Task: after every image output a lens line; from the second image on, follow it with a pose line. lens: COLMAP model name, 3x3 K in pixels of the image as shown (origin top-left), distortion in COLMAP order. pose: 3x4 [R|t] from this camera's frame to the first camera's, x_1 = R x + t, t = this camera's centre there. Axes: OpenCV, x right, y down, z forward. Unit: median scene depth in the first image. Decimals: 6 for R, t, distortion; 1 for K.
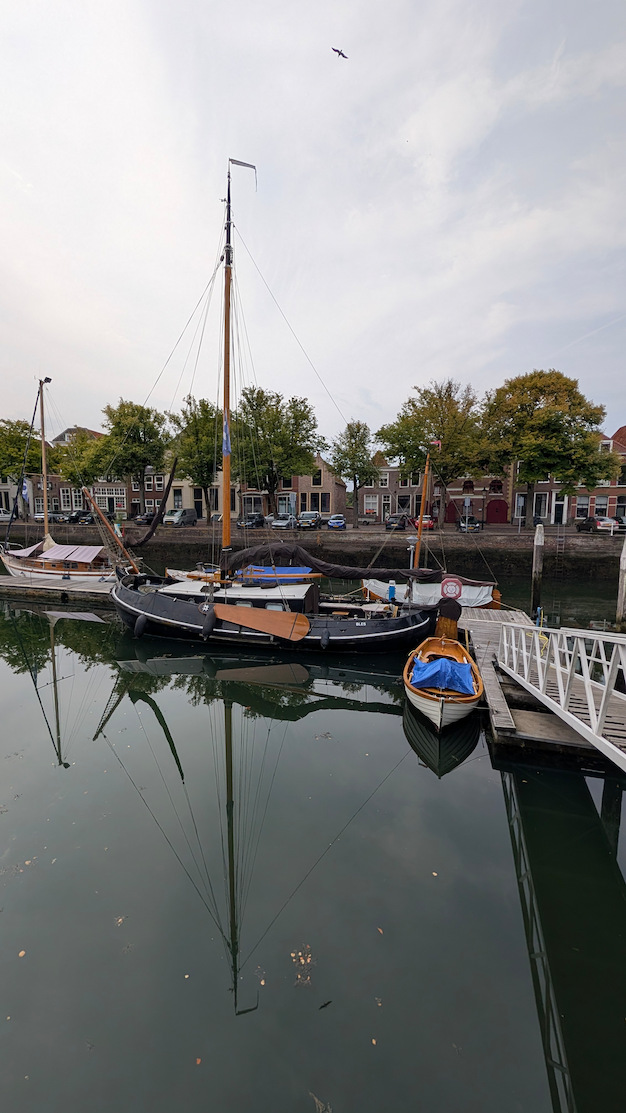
lens RADIAL K [[423.6, 0, 311.2], [0, 423.6, 557.8], [0, 0, 1]] dist [0.000388, -0.000229]
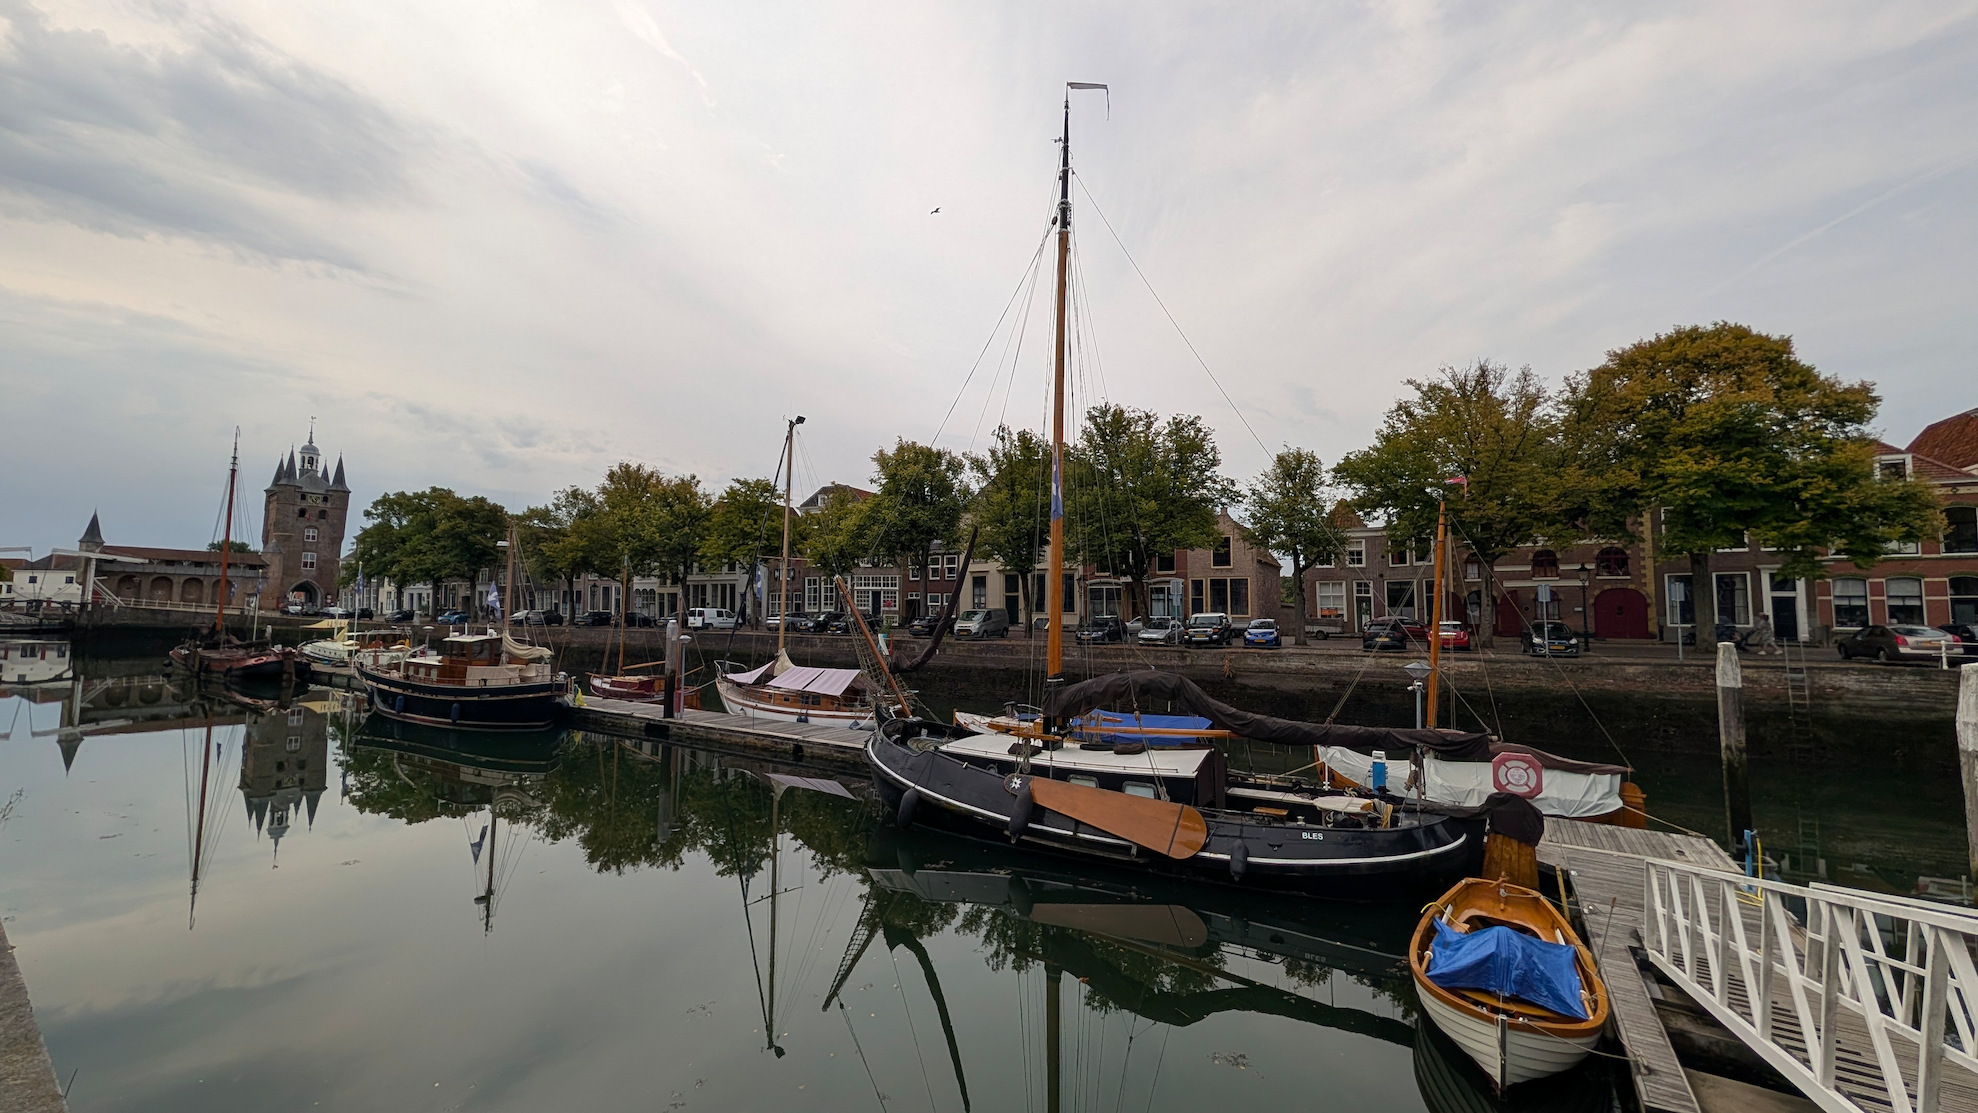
lens RADIAL K [[752.8, 0, 990.7], [0, 752.8, 558.5], [0, 0, 1]] dist [0.000388, -0.000229]
pose [[0.958585, -0.021464, -0.283997, 0.004814], [-0.030048, 0.983969, -0.175790, 0.000111], [0.283218, 0.177043, 0.942573, -0.005772]]
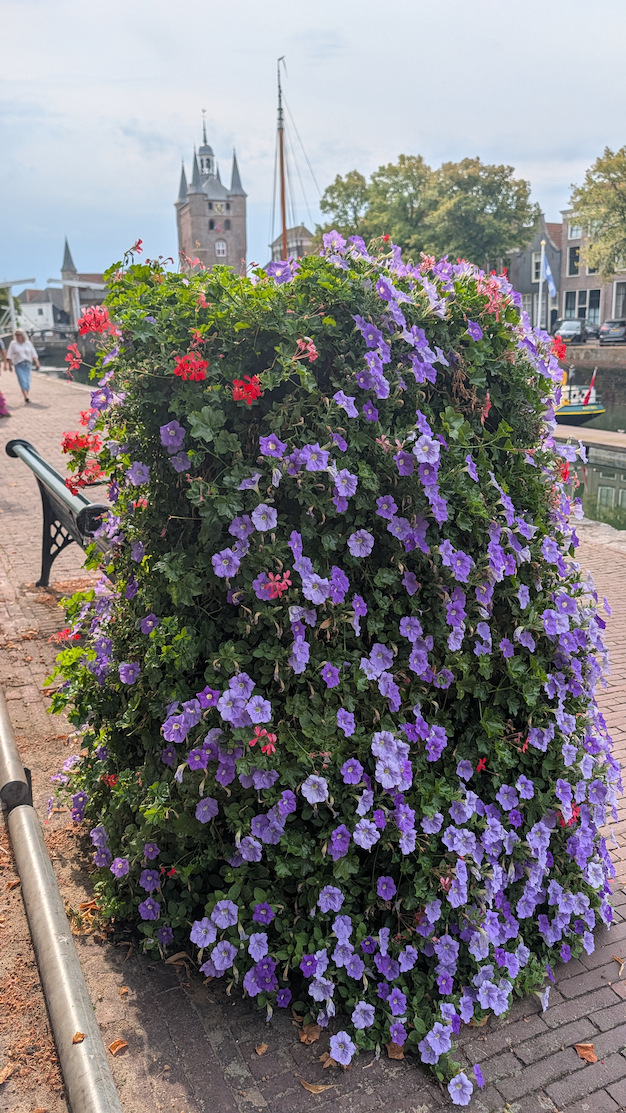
lens RADIAL K [[804.1, 0, 330.7], [0, 804.1, 565.6], [0, 0, 1]] dist [0.031500, -0.045998]
pose [[0.687245, 0.178473, -0.704160, -0.961628], [-0.039811, 0.977146, 0.208808, -0.031511], [0.725334, -0.115469, 0.678644, 0.167298]]
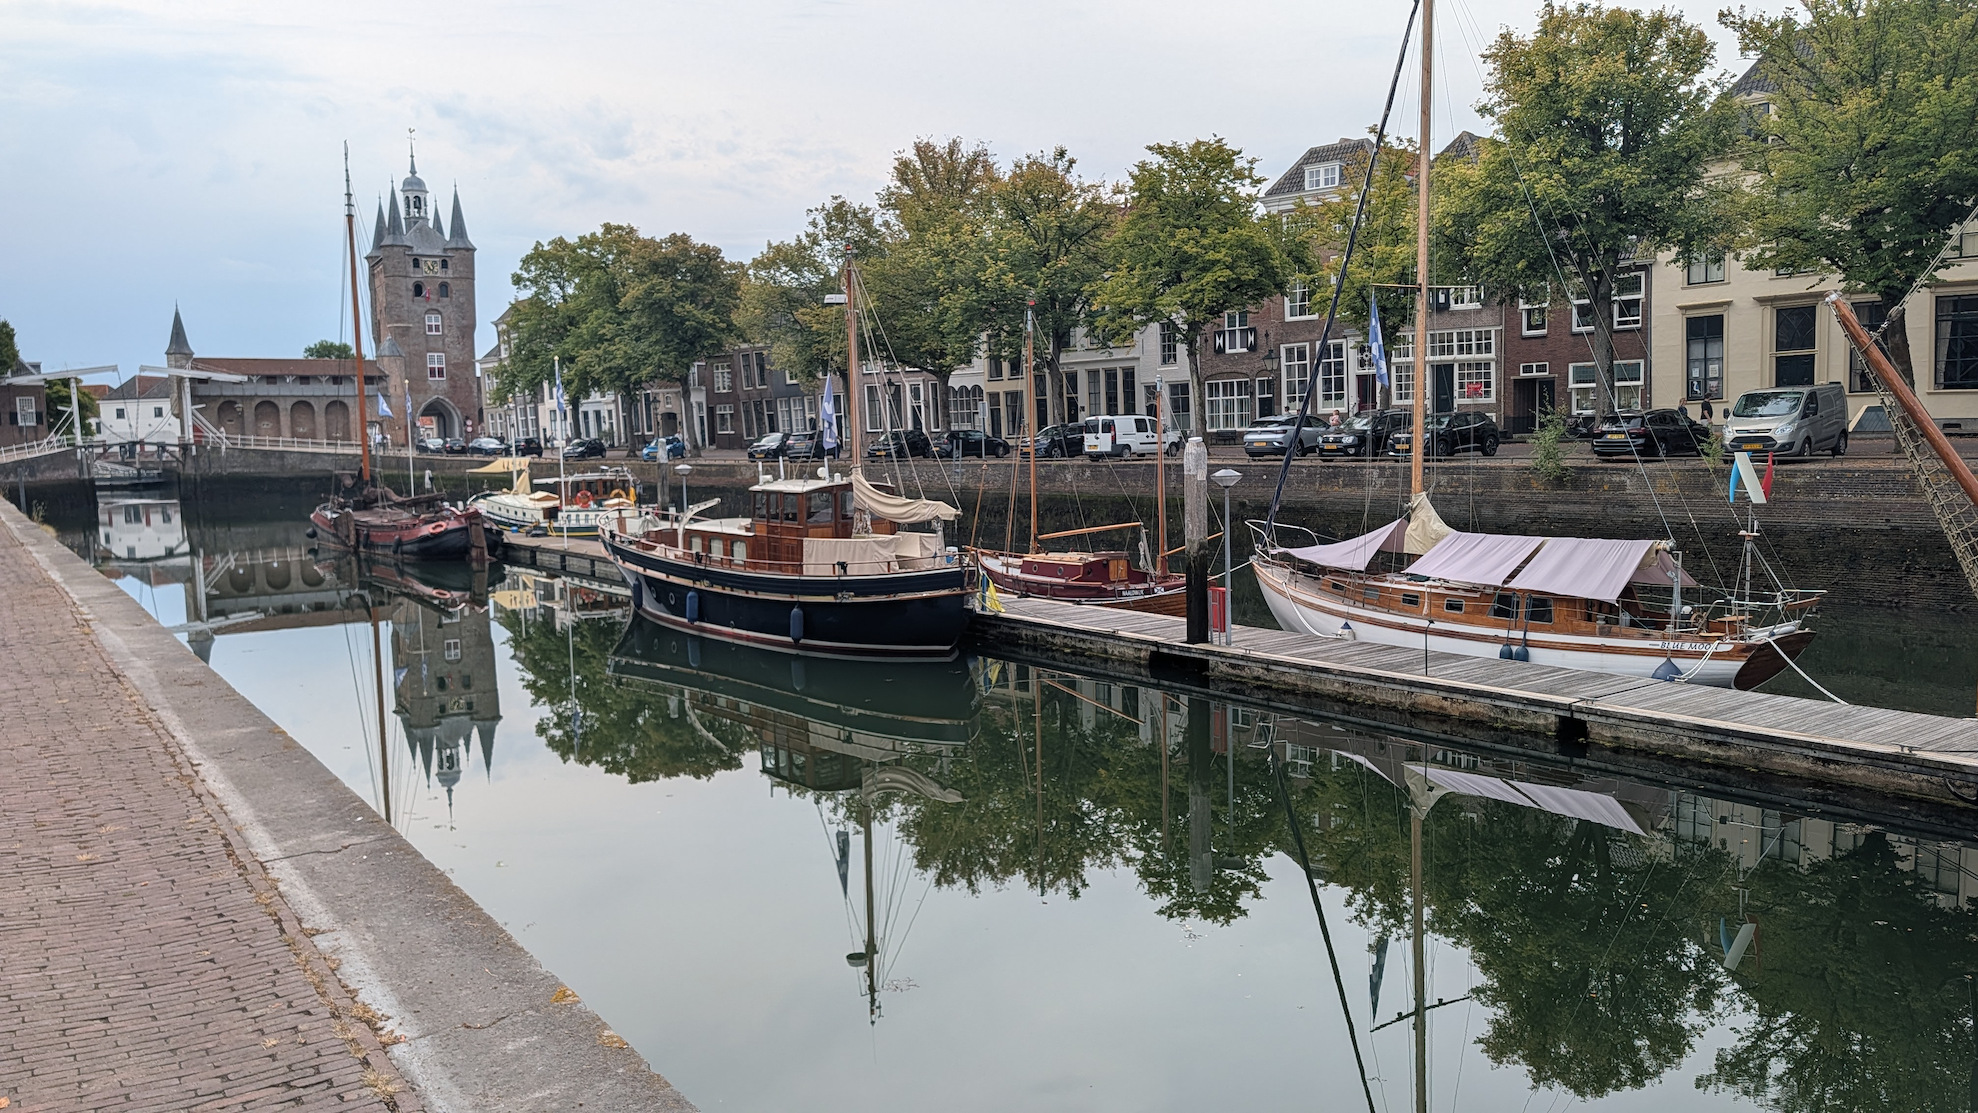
lens RADIAL K [[1429.0, 0, 976.7], [0, 1429.0, 569.4], [0, 0, 1]] dist [0.031500, -0.045998]
pose [[0.792662, 0.028537, -0.608994, -0.212657], [-0.027604, 0.999559, 0.010910, -0.005527], [0.609037, 0.008163, 0.793100, 0.042096]]
